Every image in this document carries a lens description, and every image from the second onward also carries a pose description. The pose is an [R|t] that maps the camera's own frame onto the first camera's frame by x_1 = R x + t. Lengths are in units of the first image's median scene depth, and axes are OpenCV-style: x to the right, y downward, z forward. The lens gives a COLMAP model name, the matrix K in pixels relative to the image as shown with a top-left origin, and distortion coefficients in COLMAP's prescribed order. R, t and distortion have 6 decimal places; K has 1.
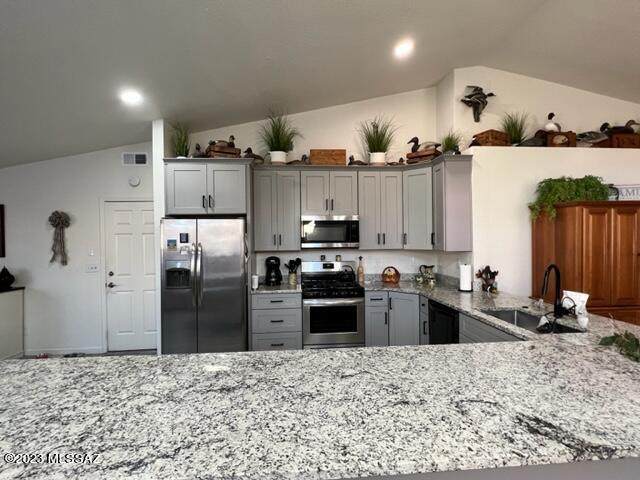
lens RADIAL K [[304.9, 0, 320.5], [0, 304.9, 241.6], [0, 0, 1]] dist [-0.002760, -0.000531]
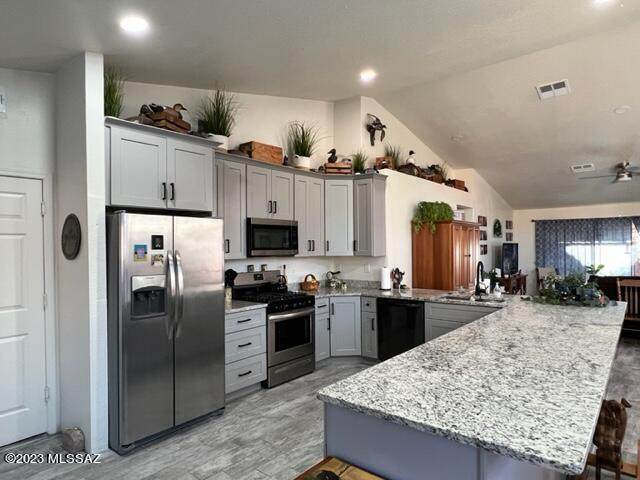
lens RADIAL K [[387.6, 0, 319.0], [0, 387.6, 241.9], [0, 0, 1]] dist [-0.009174, -0.000146]
pose [[0.707321, 0.011512, 0.706799, -0.757554], [0.007815, 0.999679, -0.024103, 0.010824], [-0.706849, 0.022572, 0.707004, 0.116314]]
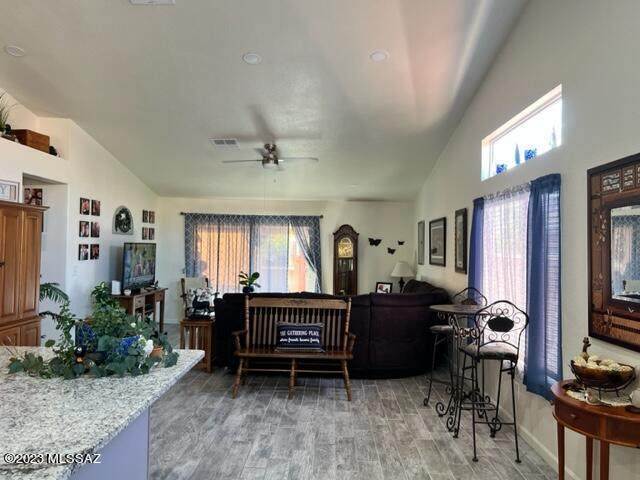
lens RADIAL K [[486.4, 0, 319.9], [0, 486.4, 238.9], [0, 0, 1]] dist [0.004330, 0.004227]
pose [[0.100401, 0.027588, 0.994564, -0.222128], [-0.012904, 0.999568, -0.026424, -0.002582], [-0.994863, -0.010181, 0.100714, 0.017128]]
